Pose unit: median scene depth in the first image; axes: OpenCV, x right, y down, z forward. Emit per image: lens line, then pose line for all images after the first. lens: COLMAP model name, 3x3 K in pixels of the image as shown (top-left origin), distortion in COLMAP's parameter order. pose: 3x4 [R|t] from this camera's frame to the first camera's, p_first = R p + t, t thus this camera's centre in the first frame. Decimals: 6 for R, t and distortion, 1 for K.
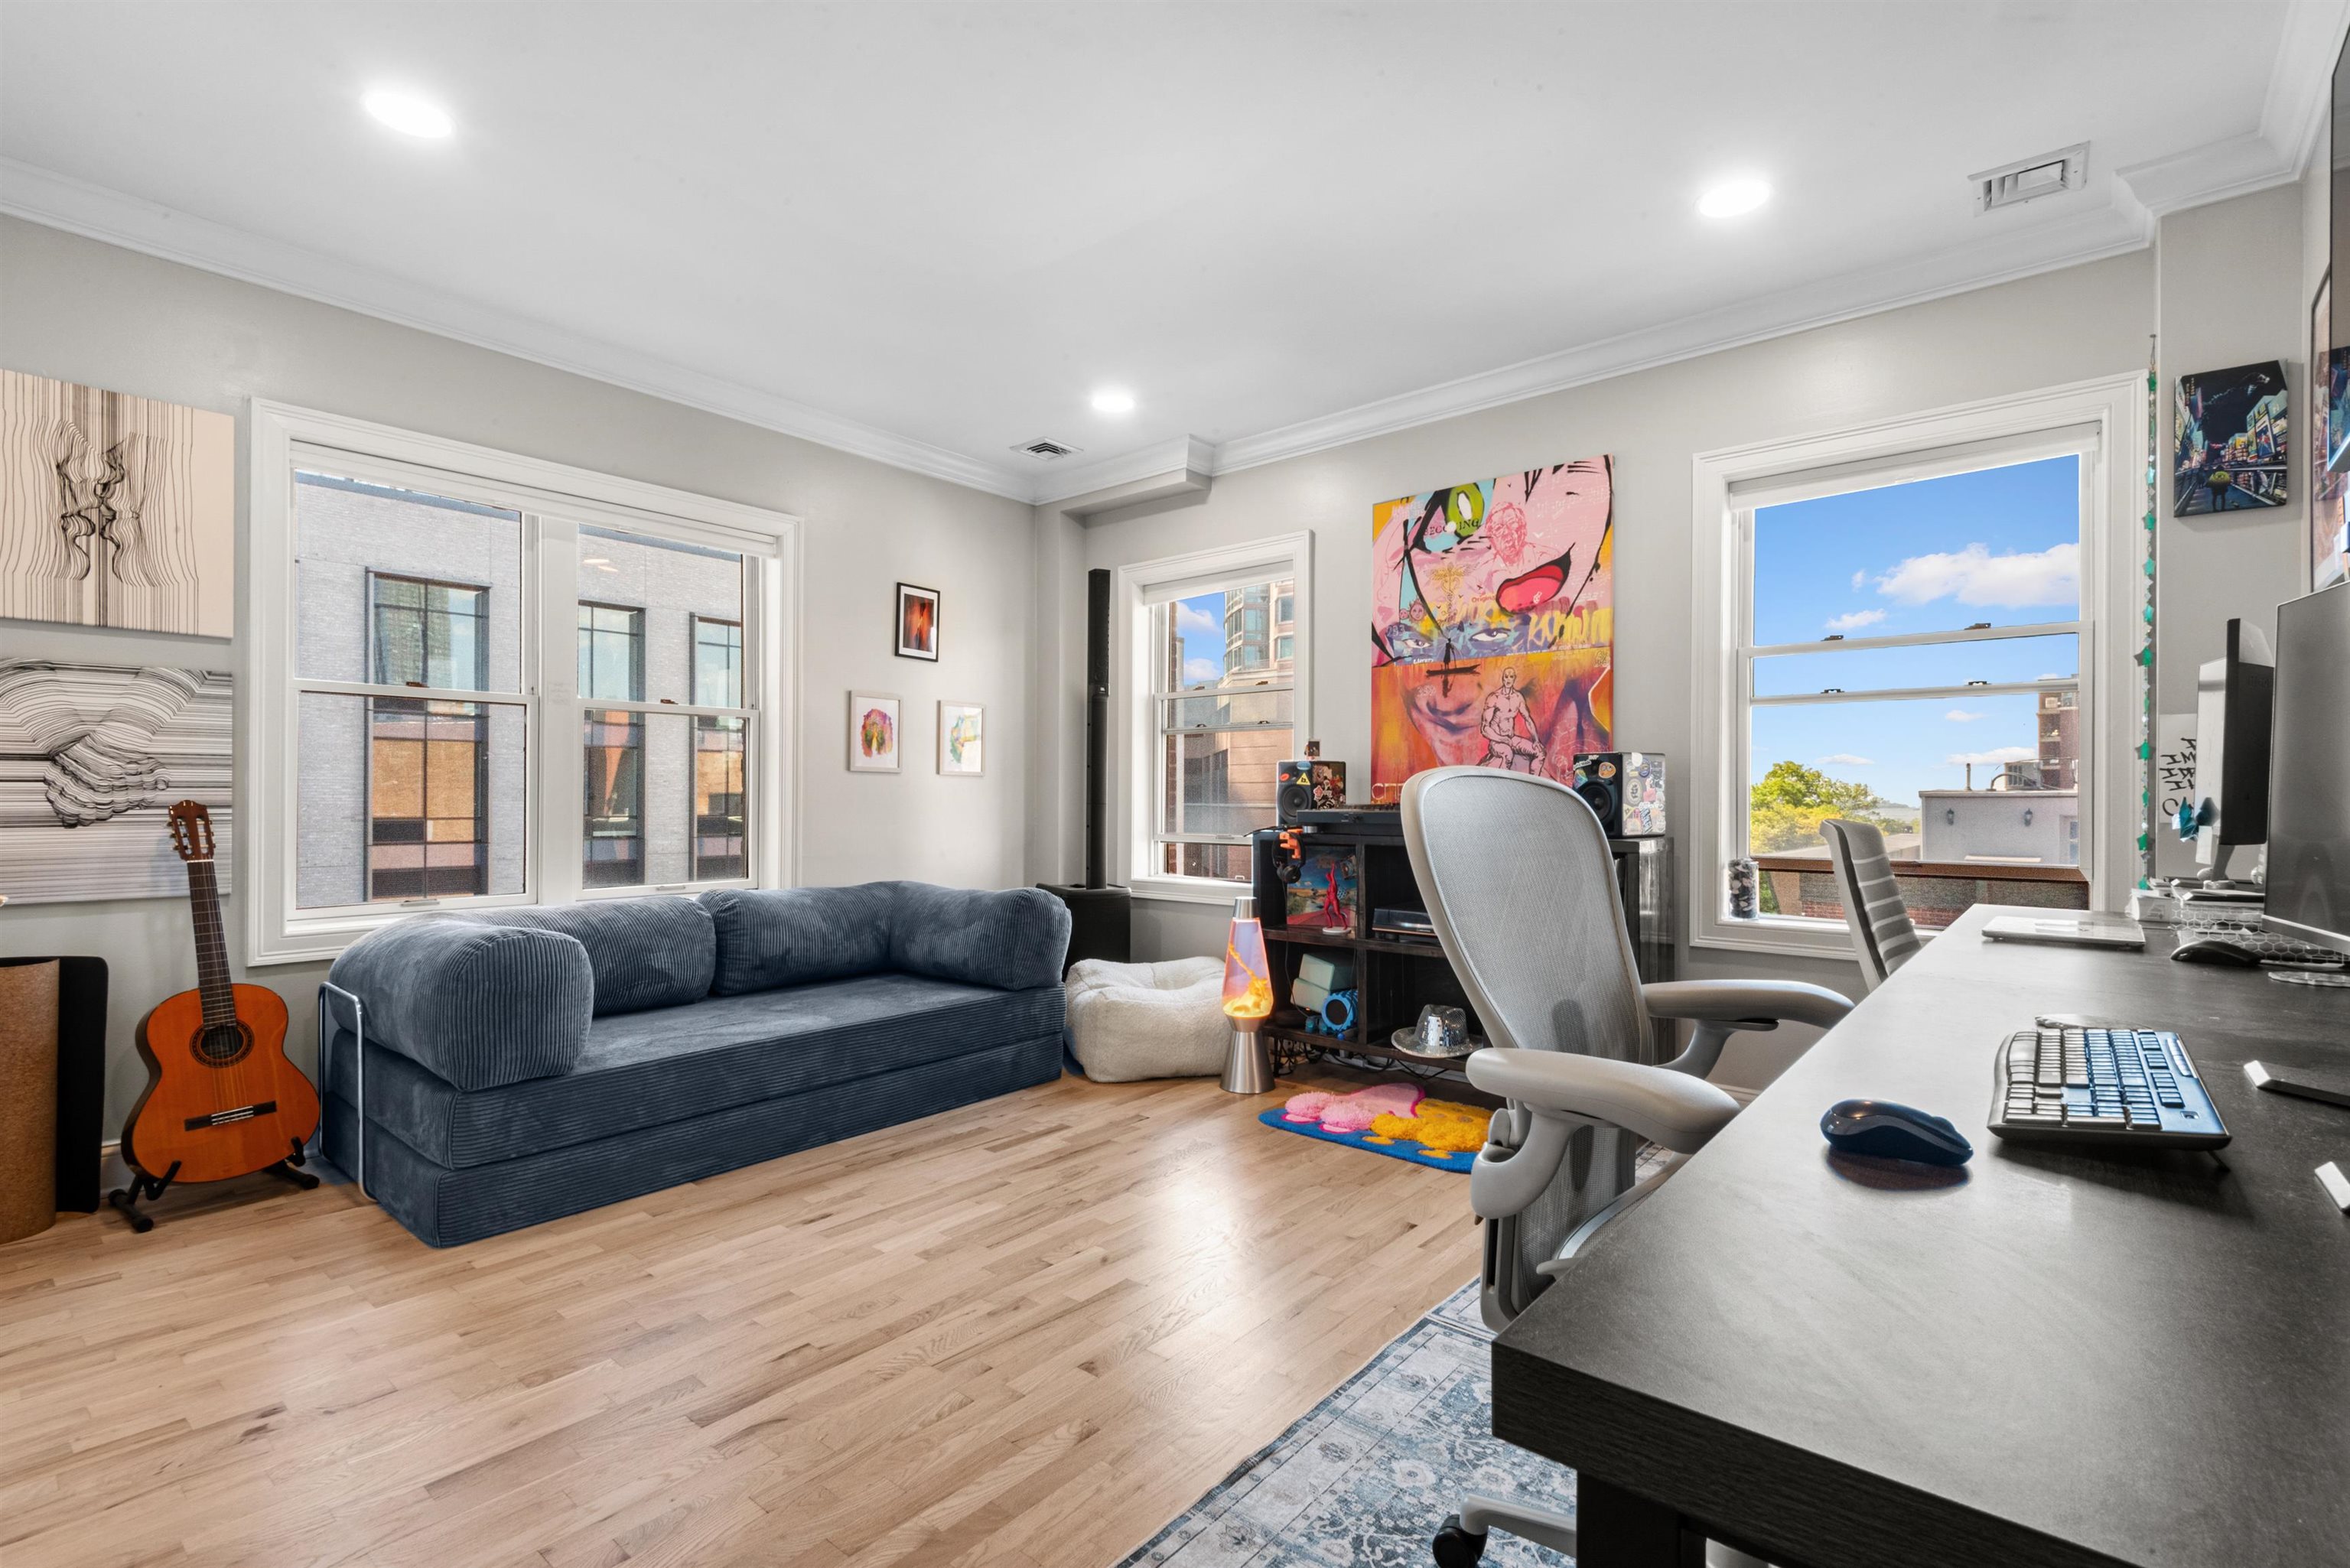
lens RADIAL K [[1067.7, 0, 1173.4], [0, 1067.7, 794.6], [0, 0, 1]] dist [0.028552, -0.016824]
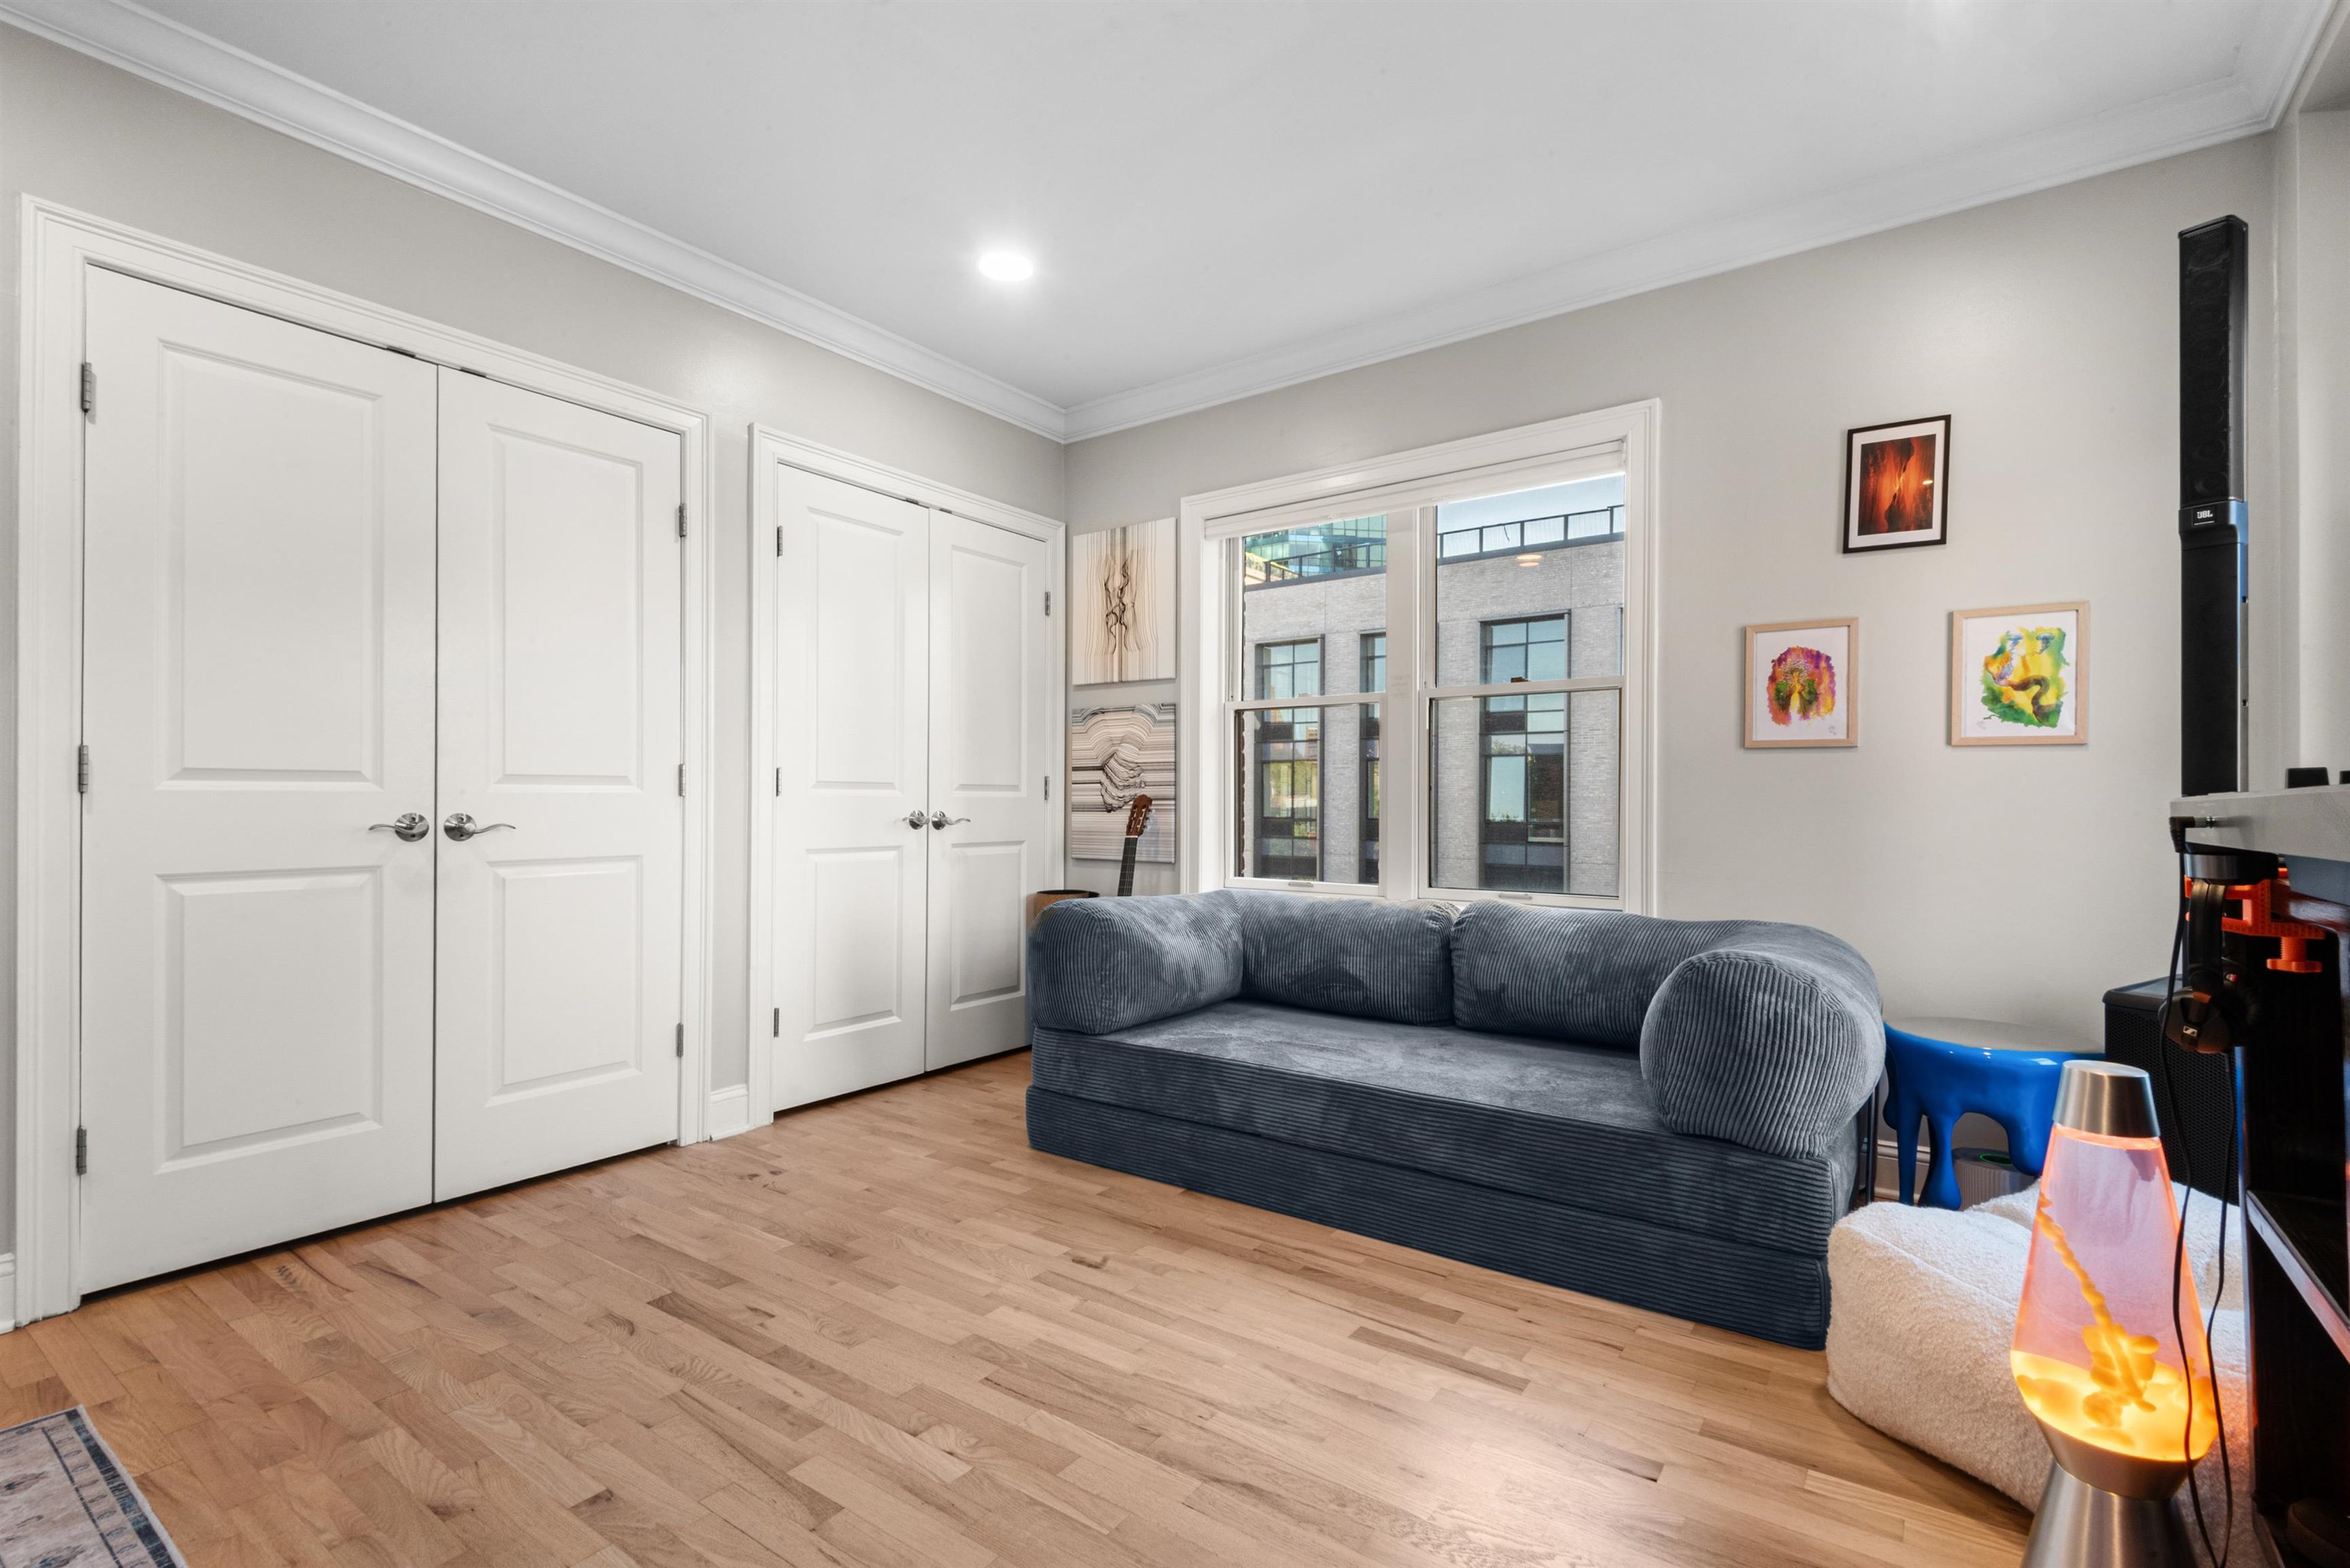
lens RADIAL K [[1067.7, 0, 1180.7], [0, 1067.7, 797.3], [0, 0, 1]] dist [0.028552, -0.016824]
pose [[0.081219, -0.008147, -0.996663, 0.396394], [0.001864, 0.999966, -0.008022, 0.015528], [0.996695, -0.001206, 0.081231, 0.725049]]
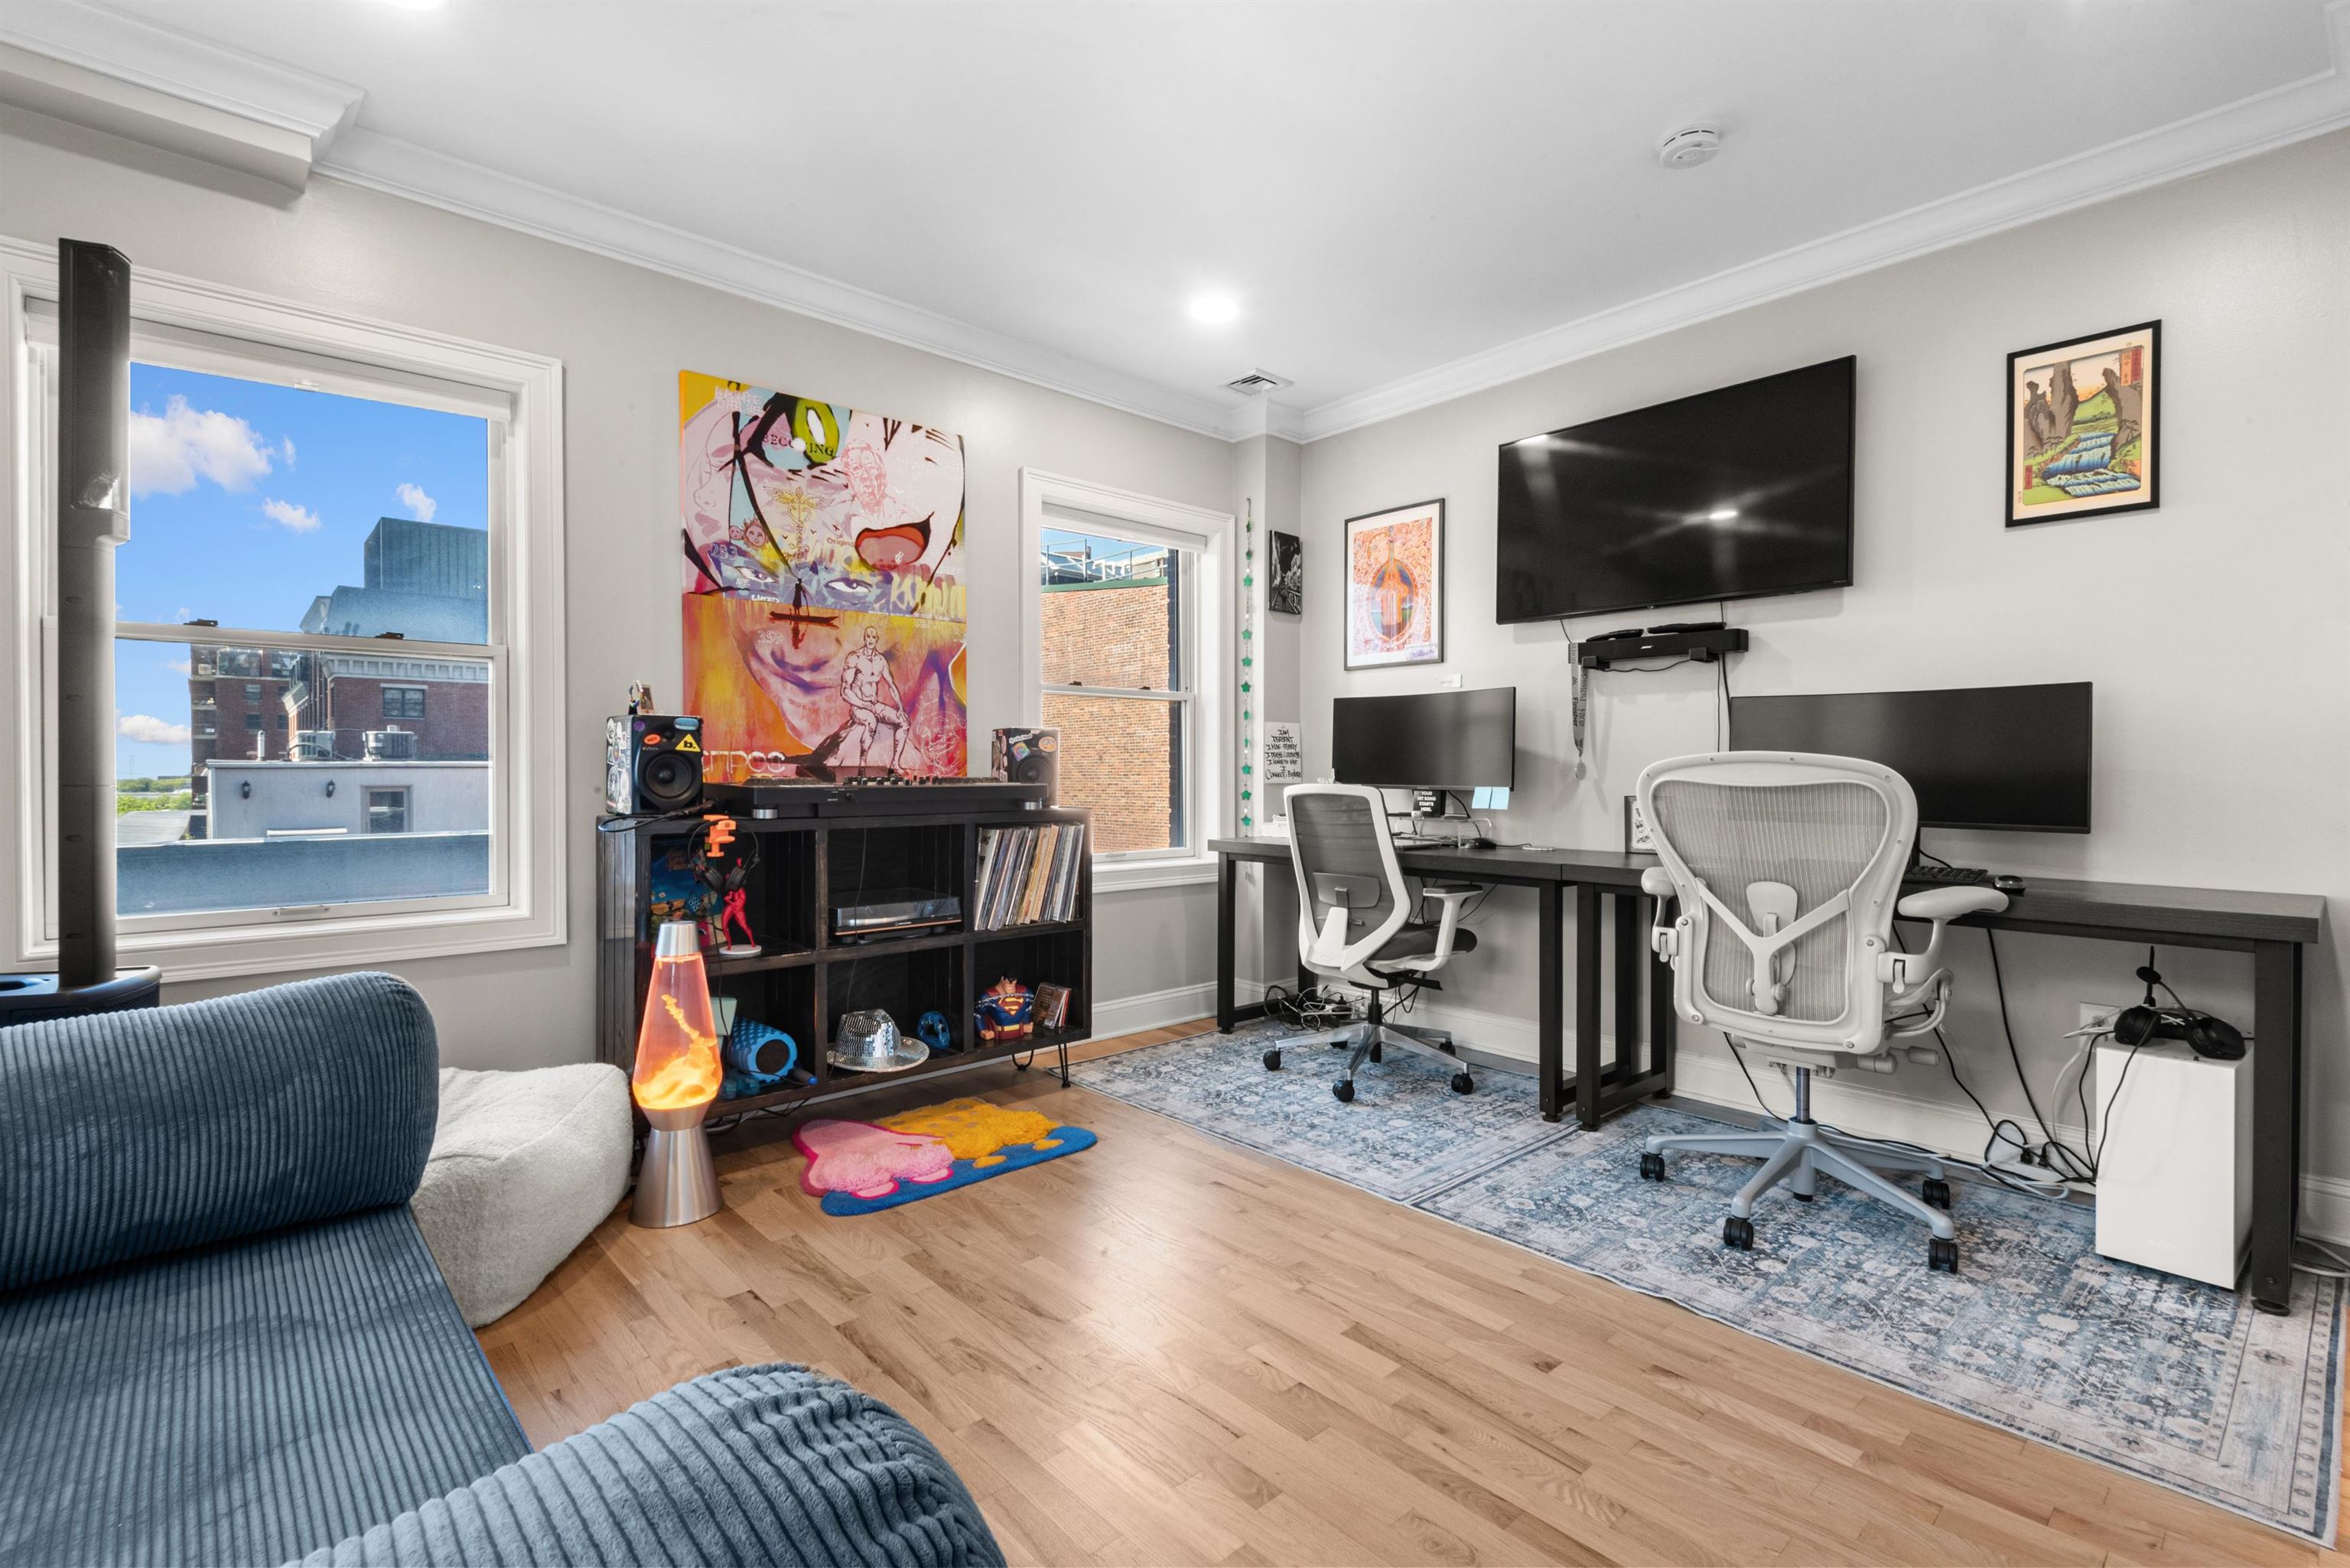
lens RADIAL K [[1067.7, 0, 1174.0], [0, 1067.7, 779.7], [0, 0, 1]] dist [0.028552, -0.016824]
pose [[0.132307, -0.009356, 0.991165, -0.569345], [-0.003603, 0.999944, 0.009920, 0.001405], [-0.991202, -0.004884, 0.132265, 0.641284]]
